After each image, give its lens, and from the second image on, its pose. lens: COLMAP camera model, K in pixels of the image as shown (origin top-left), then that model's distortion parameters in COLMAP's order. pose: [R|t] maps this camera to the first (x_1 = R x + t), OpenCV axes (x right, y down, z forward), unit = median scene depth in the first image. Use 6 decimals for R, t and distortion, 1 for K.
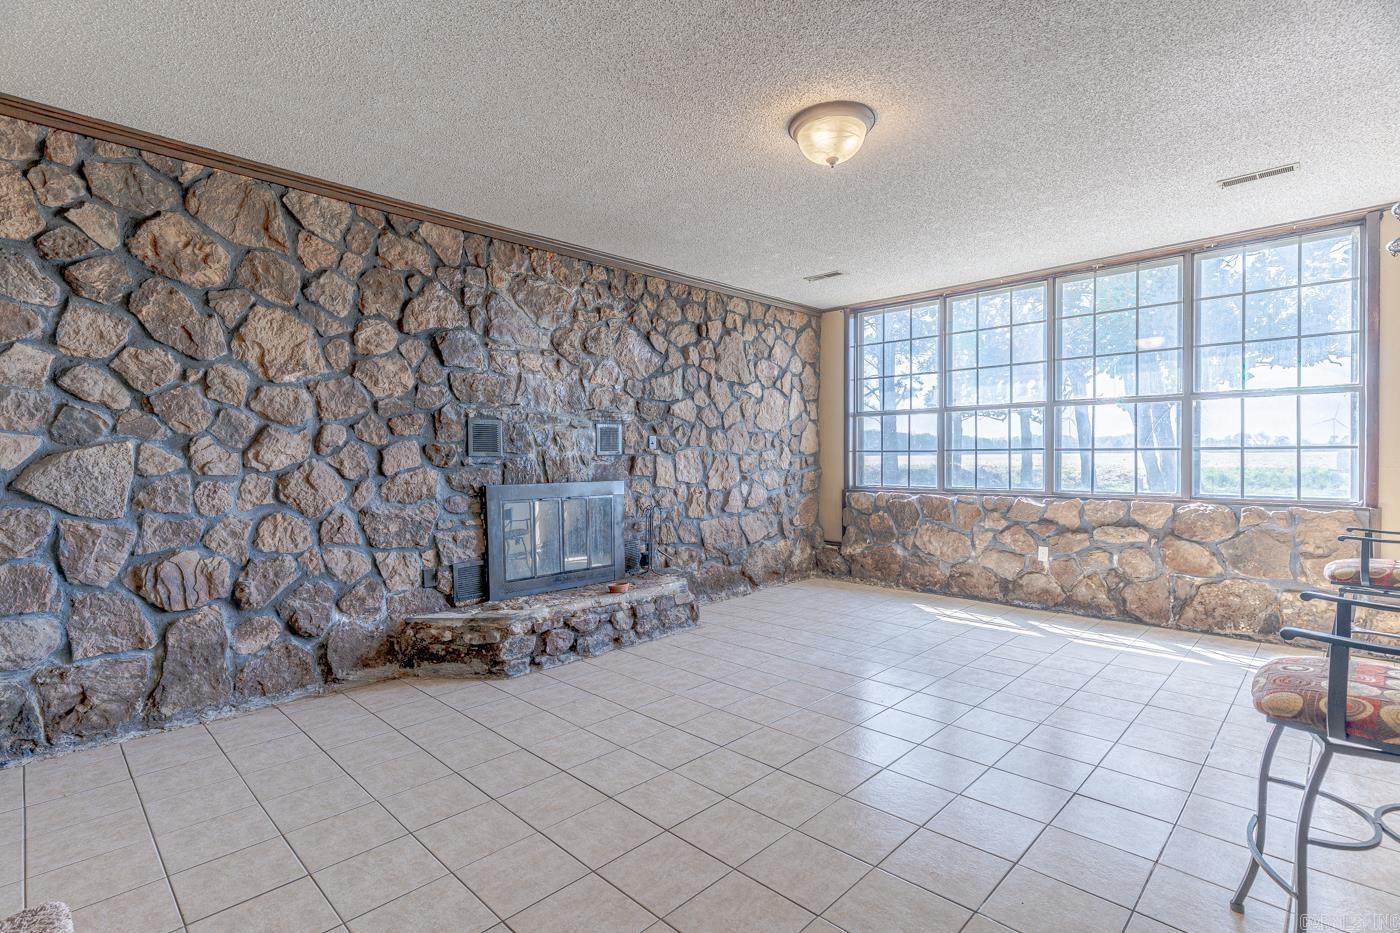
lens RADIAL K [[667.0, 0, 691.8], [0, 667.0, 458.9], [0, 0, 1]] dist [0.000592, 0.003559]
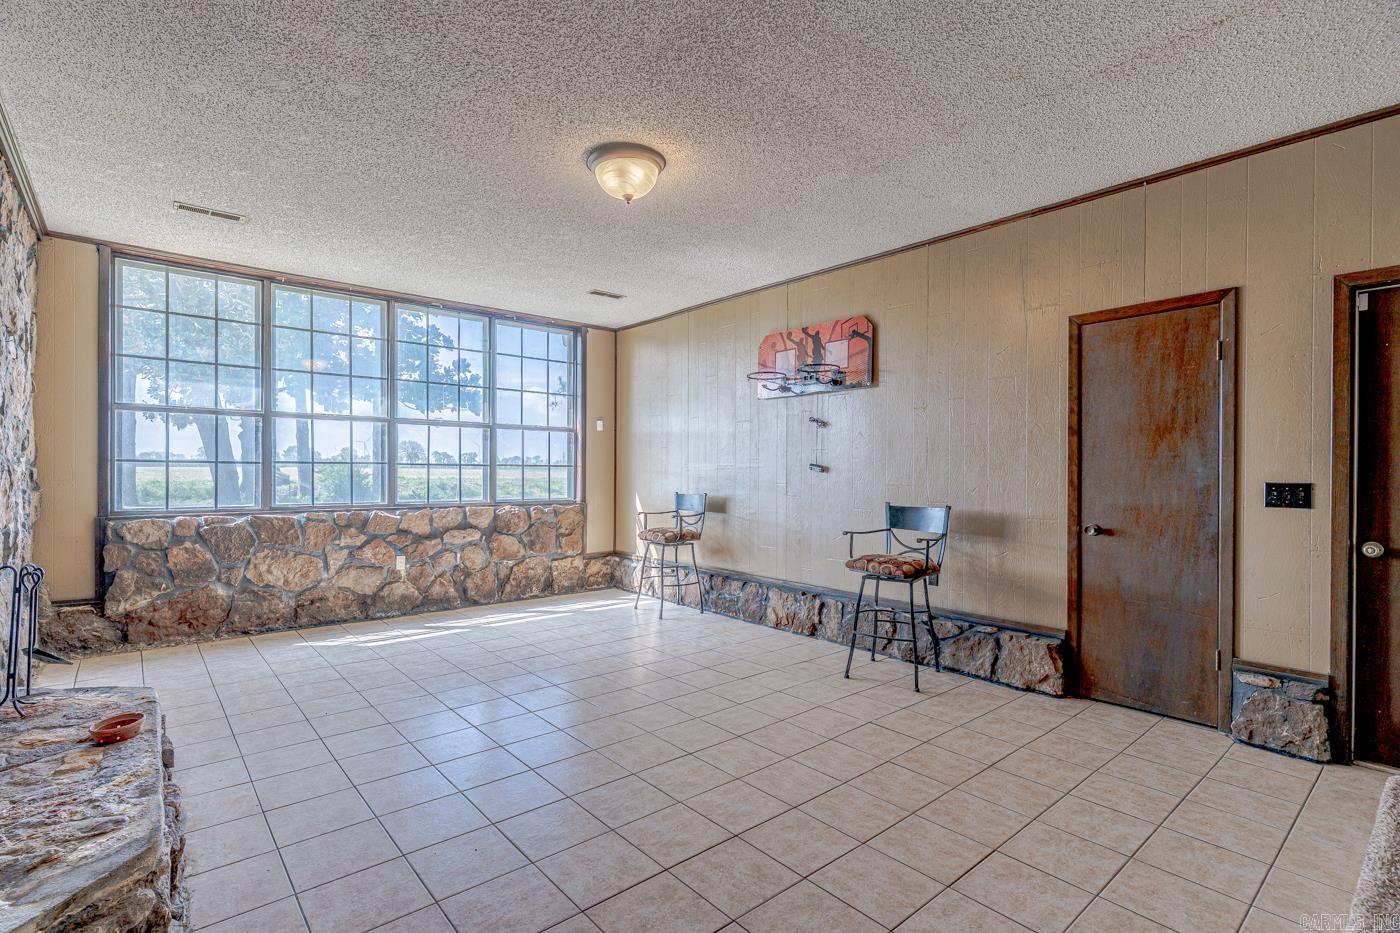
lens RADIAL K [[667.0, 0, 689.8], [0, 667.0, 475.5], [0, 0, 1]] dist [0.000592, 0.003559]
pose [[0.094563, -0.000376, 0.995519, -0.473766], [-0.002068, 0.999998, 0.000574, 0.002814], [-0.995517, -0.002113, 0.094562, 0.440491]]
